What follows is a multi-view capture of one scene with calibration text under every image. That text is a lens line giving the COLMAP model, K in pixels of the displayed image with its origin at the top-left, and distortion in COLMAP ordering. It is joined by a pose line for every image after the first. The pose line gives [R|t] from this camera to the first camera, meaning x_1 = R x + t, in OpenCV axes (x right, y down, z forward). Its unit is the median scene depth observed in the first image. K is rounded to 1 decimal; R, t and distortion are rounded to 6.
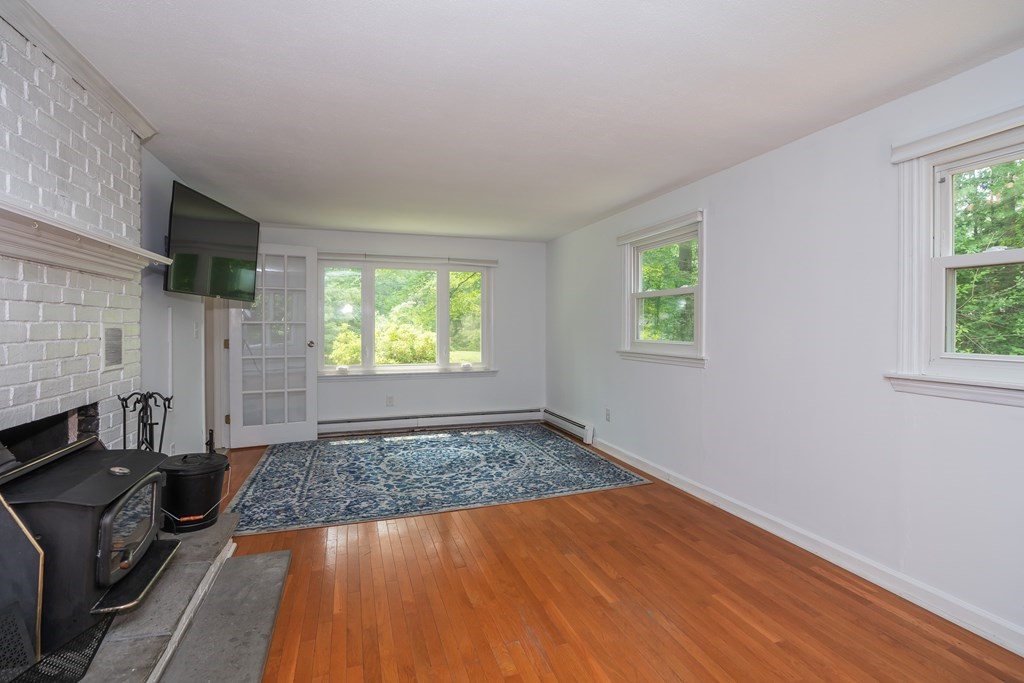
lens RADIAL K [[496.1, 0, 523.0], [0, 496.1, 332.6], [0, 0, 1]] dist [-0.046546, 0.014047]
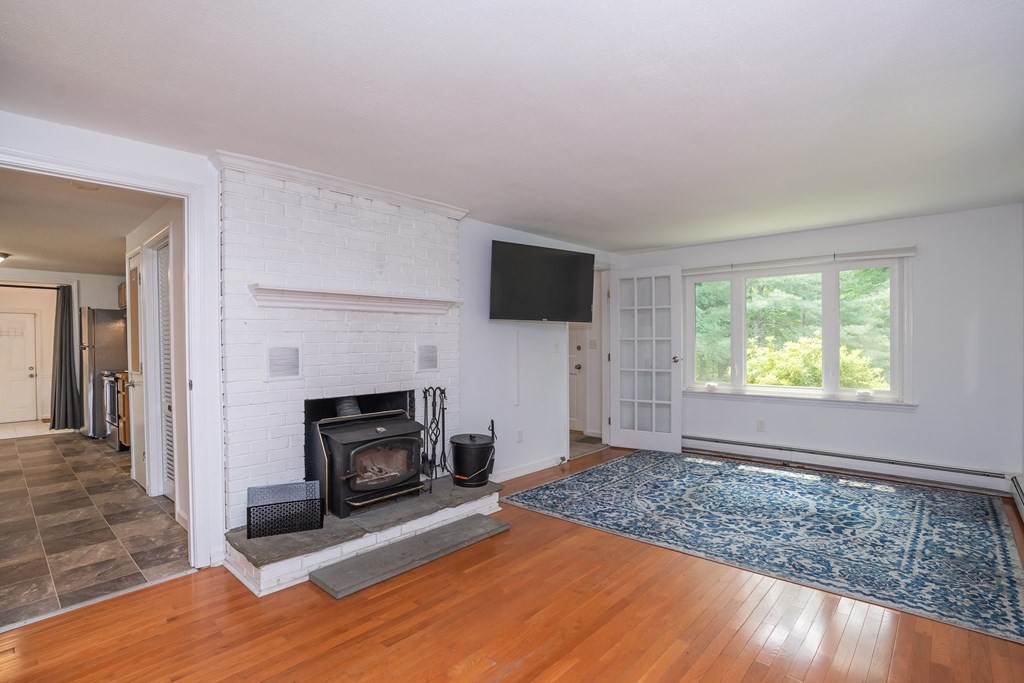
lens RADIAL K [[496.1, 0, 516.9], [0, 496.1, 344.3], [0, 0, 1]] dist [-0.046546, 0.014047]
pose [[0.471642, -0.001752, -0.881788, 0.447495], [-0.004250, 0.999982, -0.004260, -0.004193], [0.881780, 0.005757, 0.471626, 0.291935]]
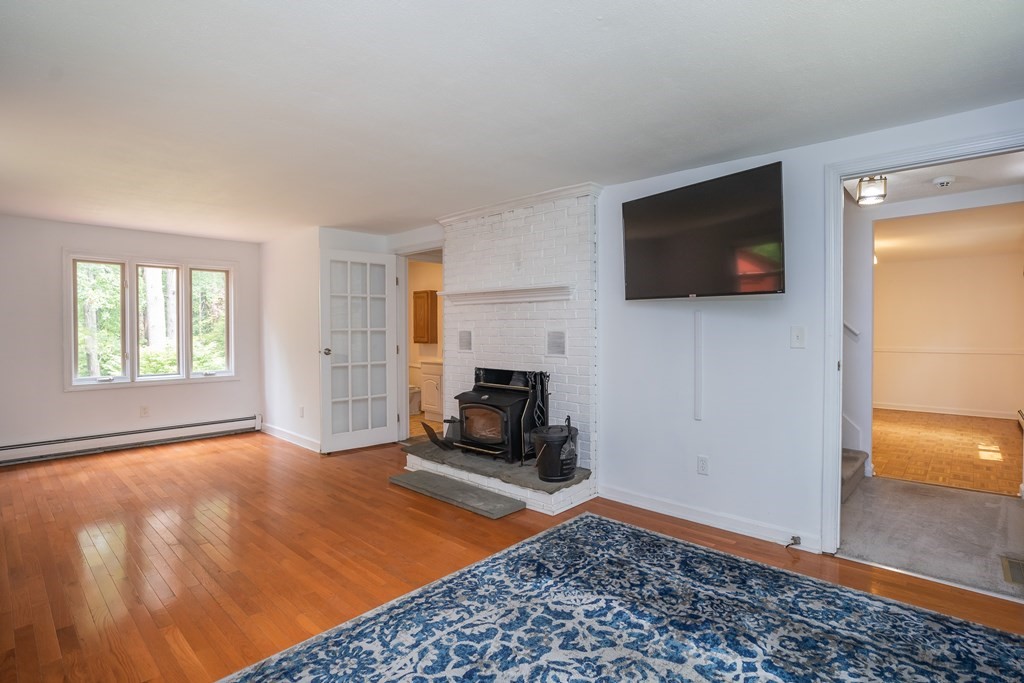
lens RADIAL K [[496.1, 0, 530.9], [0, 496.1, 333.7], [0, 0, 1]] dist [-0.046546, 0.014047]
pose [[-0.873975, 0.006420, -0.485929, 0.028494], [-0.006929, 0.999646, 0.025670, -0.026507], [0.485922, 0.025802, -0.873621, 1.467075]]
